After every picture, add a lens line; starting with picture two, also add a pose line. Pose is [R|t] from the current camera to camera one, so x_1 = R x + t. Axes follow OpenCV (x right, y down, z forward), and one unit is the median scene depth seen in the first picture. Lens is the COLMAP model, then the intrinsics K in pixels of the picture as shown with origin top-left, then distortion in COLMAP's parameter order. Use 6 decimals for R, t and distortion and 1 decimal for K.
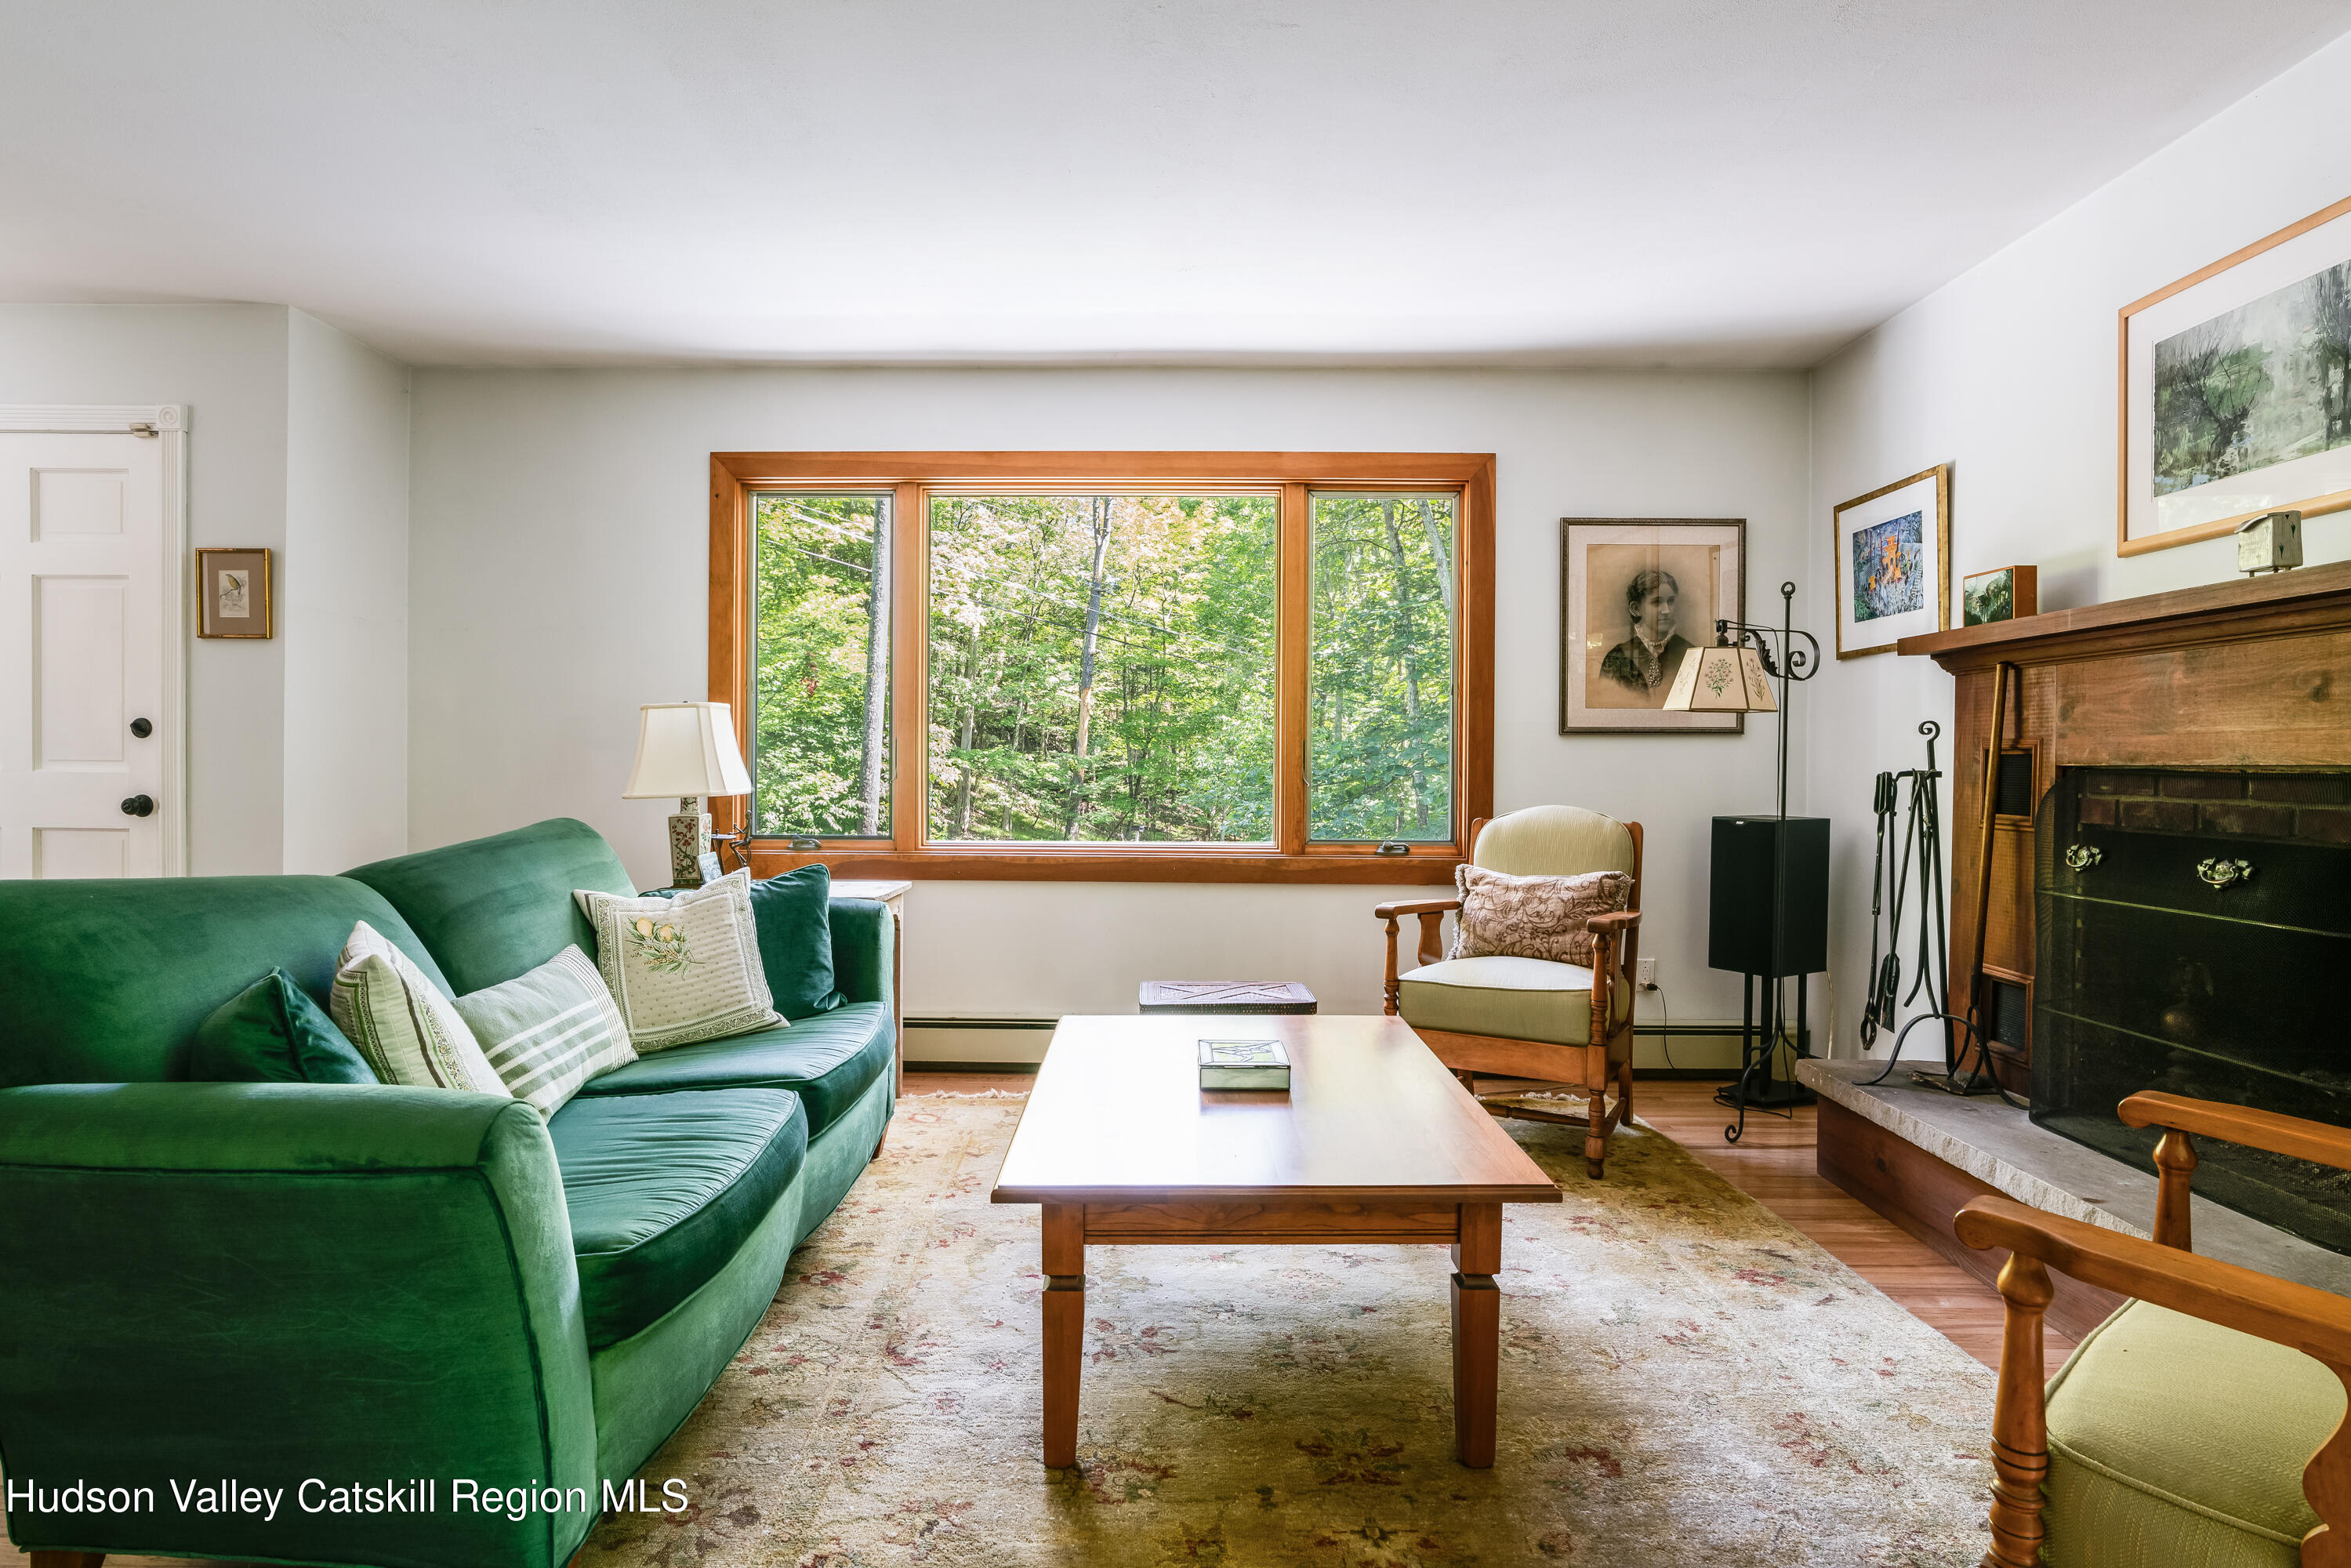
lens RADIAL K [[1260.6, 0, 1161.7], [0, 1260.6, 786.9], [0, 0, 1]] dist [-0.047169, 0.003585]
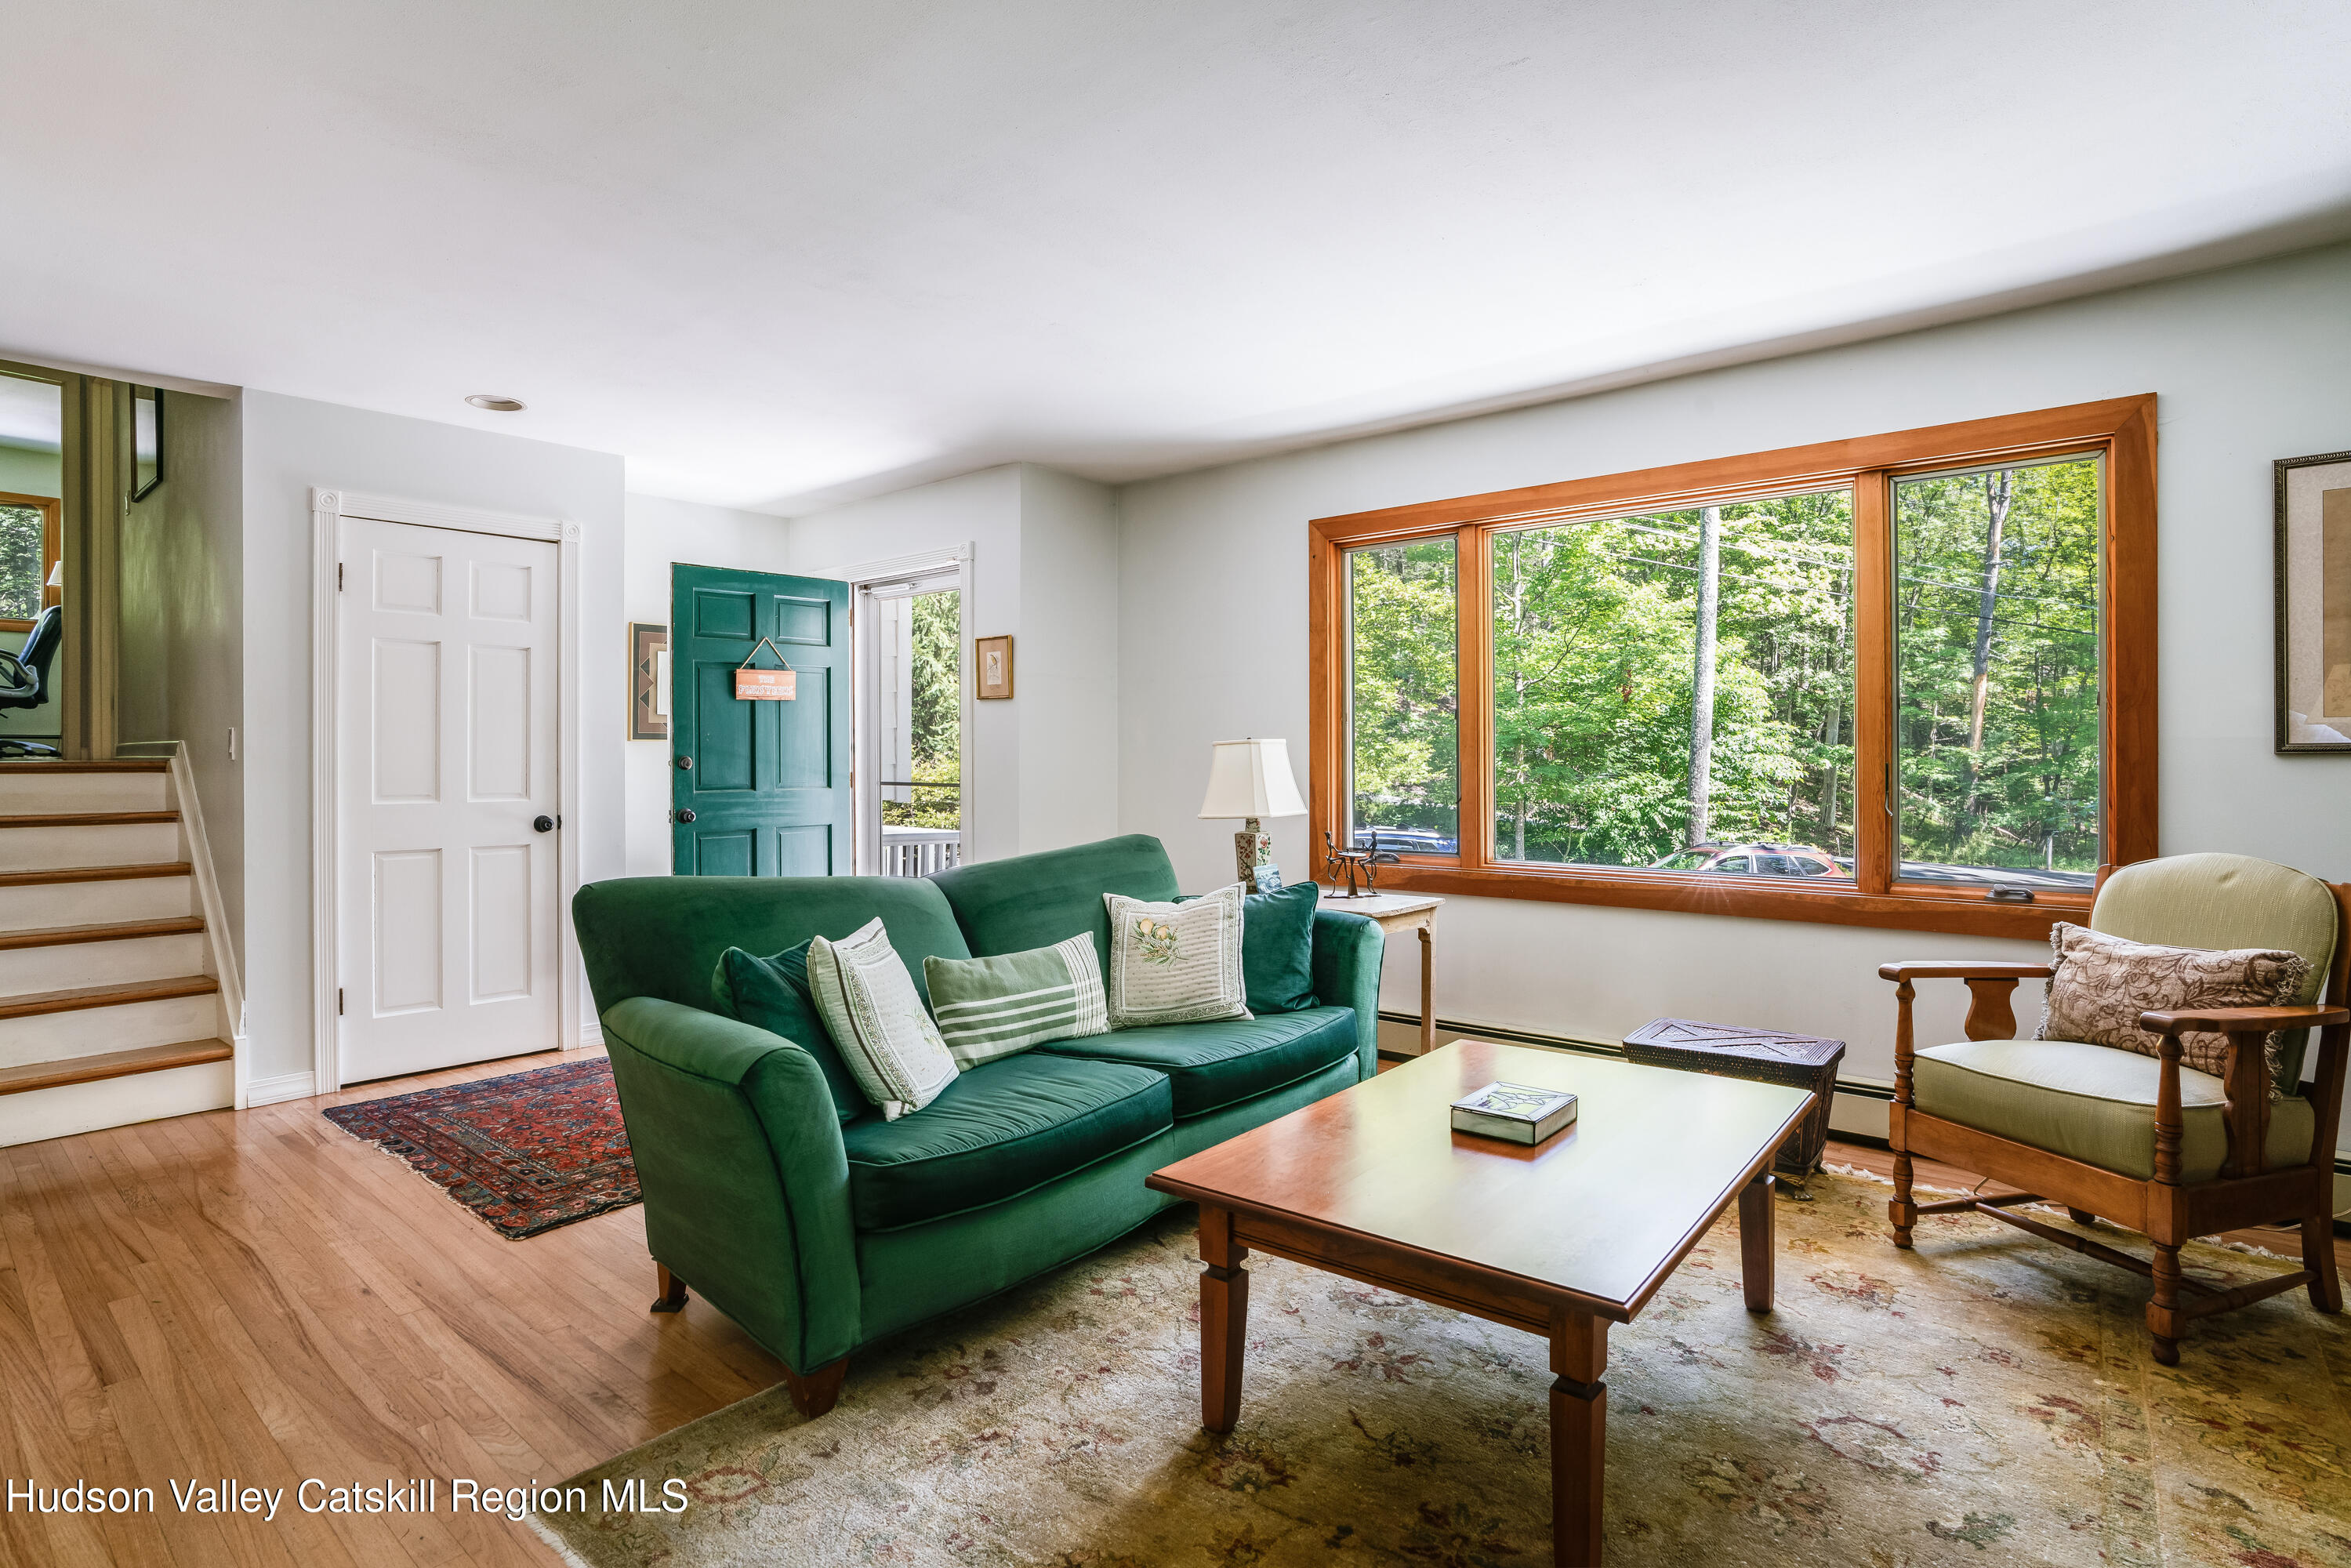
lens RADIAL K [[1177.8, 0, 1165.9], [0, 1177.8, 764.1], [0, 0, 1]] dist [-0.019576, 0.007160]
pose [[0.774768, -0.006403, -0.632214, 0.280932], [-0.003485, 0.999890, -0.014397, -0.027483], [0.632237, 0.013357, 0.774660, 0.067631]]
